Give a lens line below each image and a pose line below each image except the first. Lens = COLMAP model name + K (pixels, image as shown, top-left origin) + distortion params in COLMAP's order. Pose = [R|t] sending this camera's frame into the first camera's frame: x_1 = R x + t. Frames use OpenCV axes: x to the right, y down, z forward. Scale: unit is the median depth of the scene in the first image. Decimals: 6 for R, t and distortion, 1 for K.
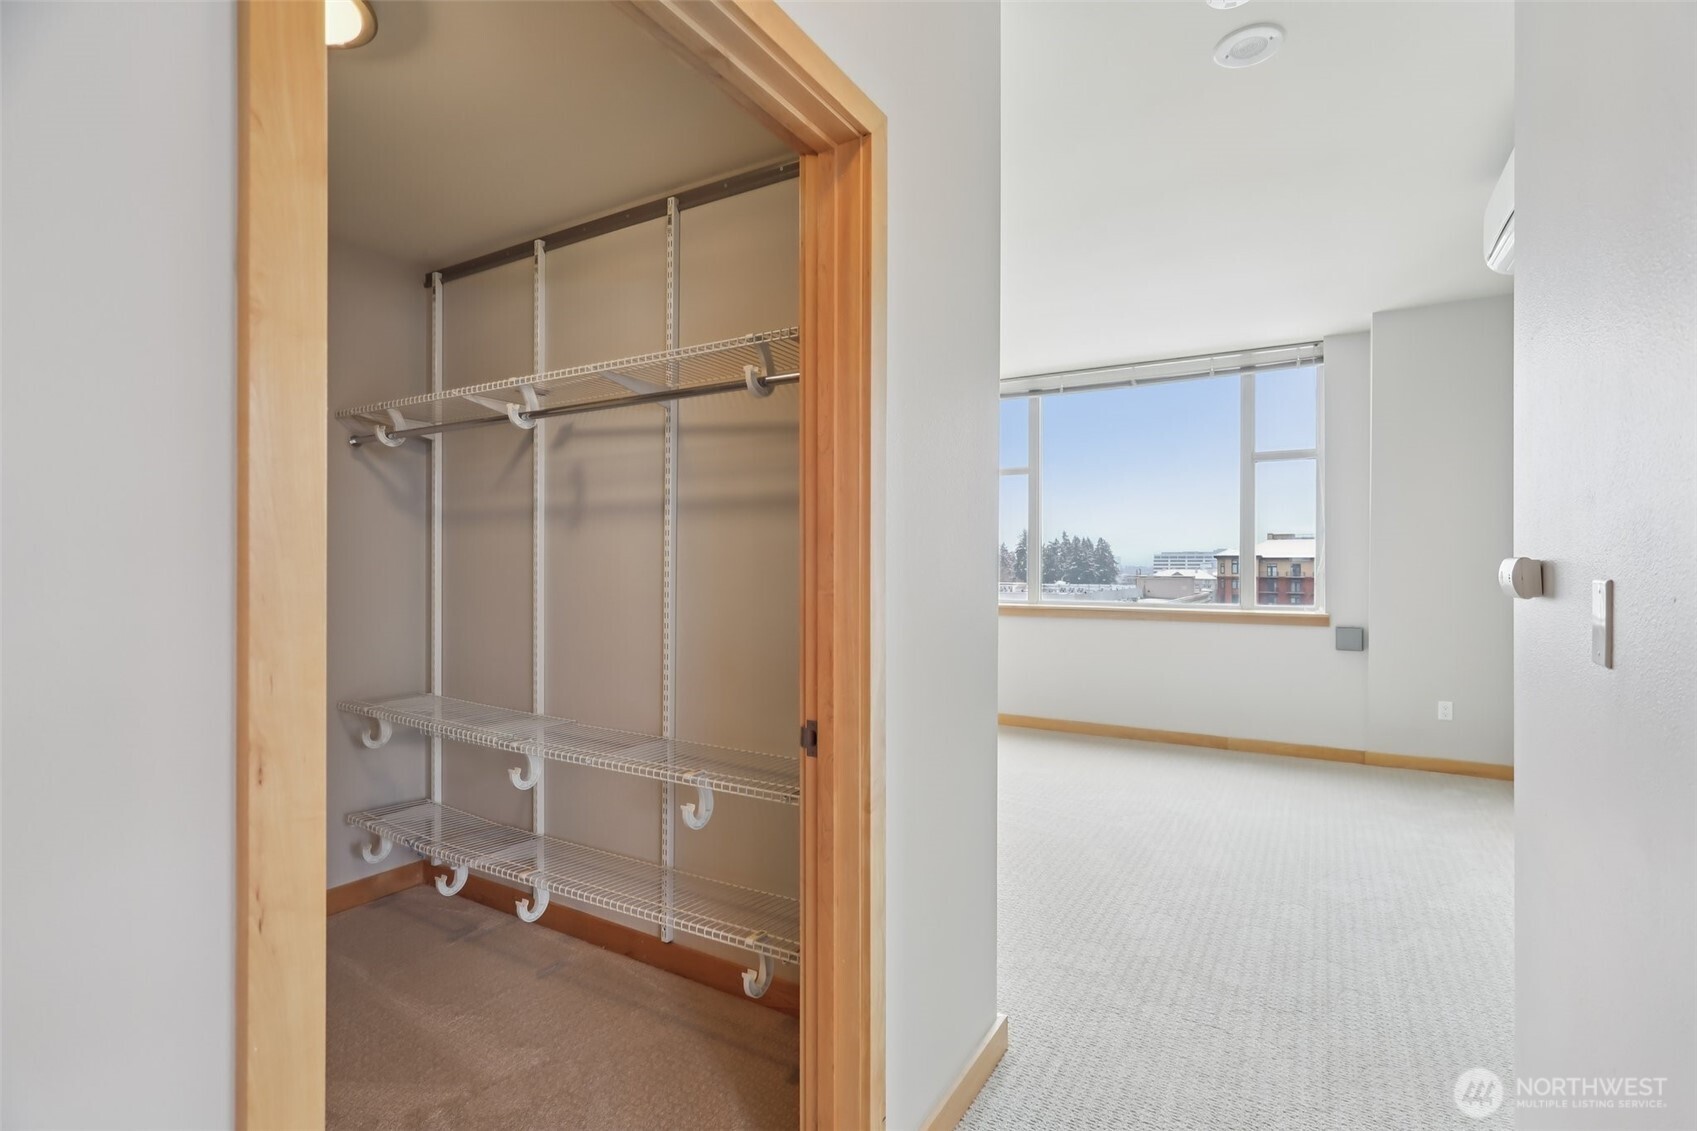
lens RADIAL K [[792.9, 0, 853.3], [0, 792.9, 565.7], [0, 0, 1]] dist [-0.001270, 0.001255]
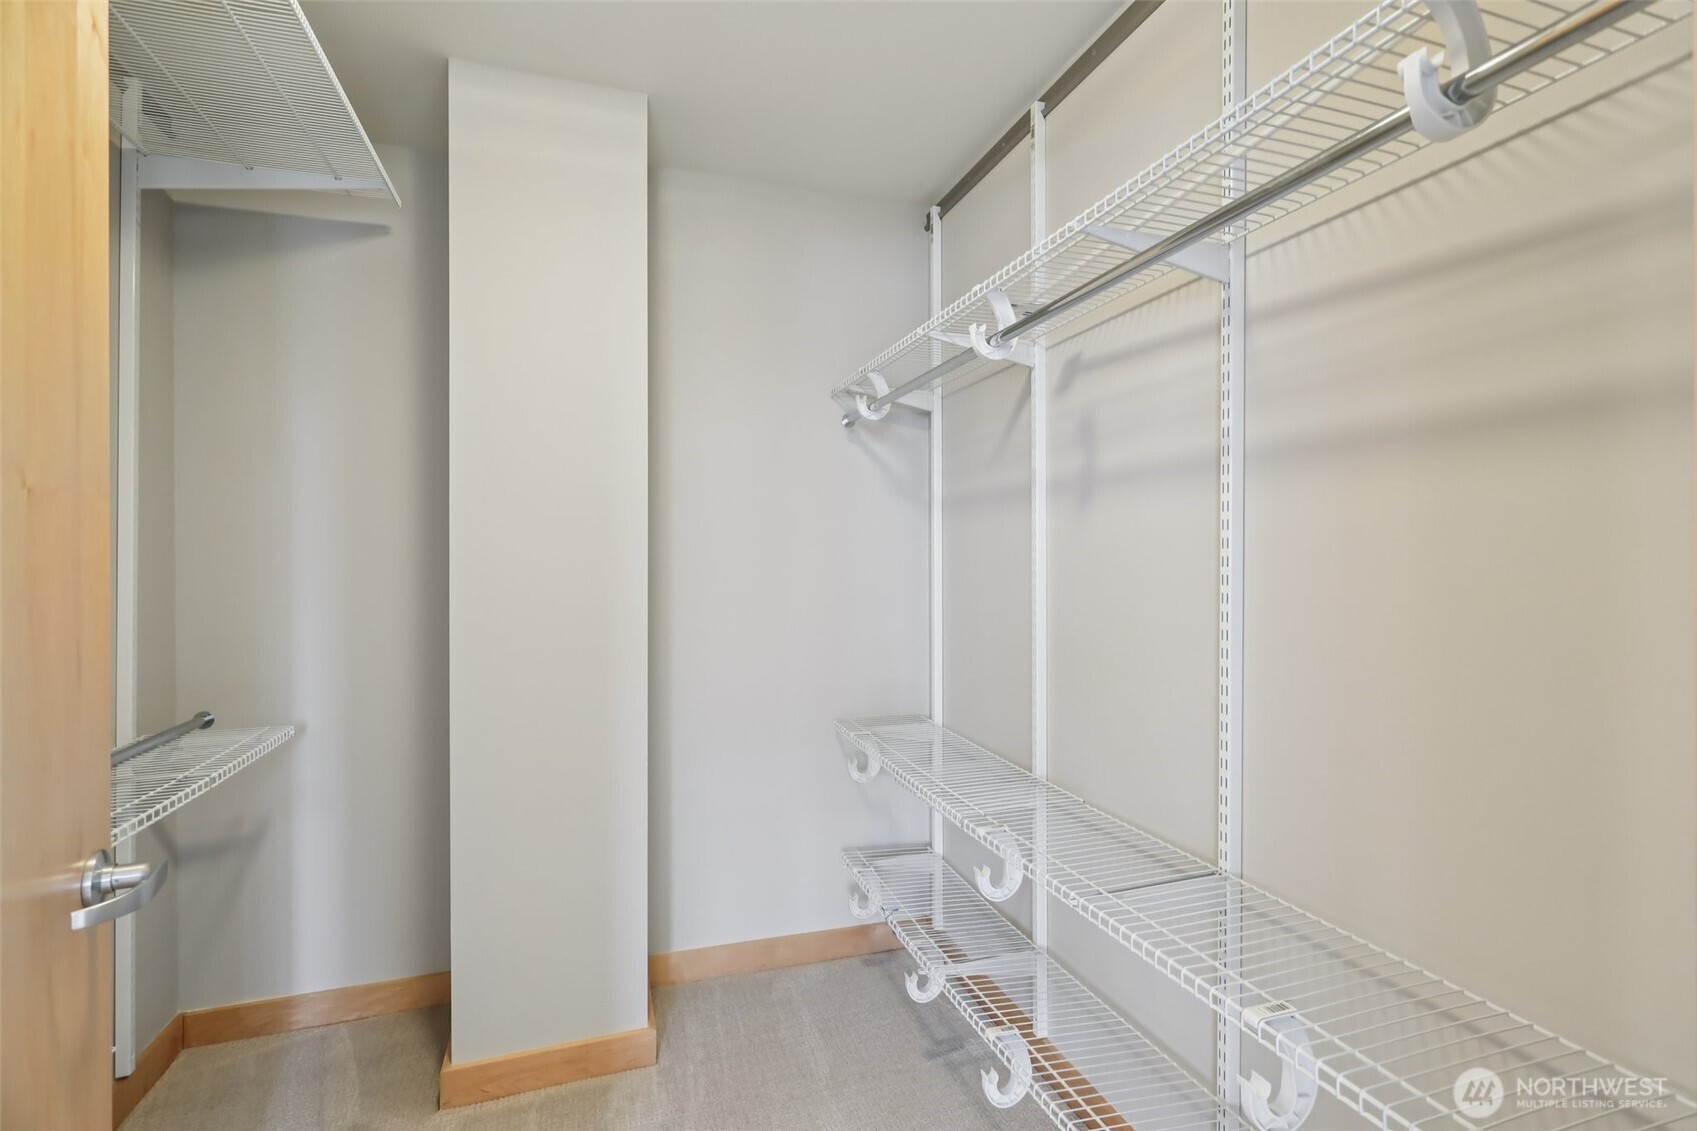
lens RADIAL K [[792.9, 0, 849.3], [0, 792.9, 562.2], [0, 0, 1]] dist [-0.001270, 0.001255]
pose [[0.752399, -0.003408, -0.658699, -0.064858], [0.001756, 0.999993, -0.003167, -0.000236], [0.658706, 0.001226, 0.752400, 0.398228]]
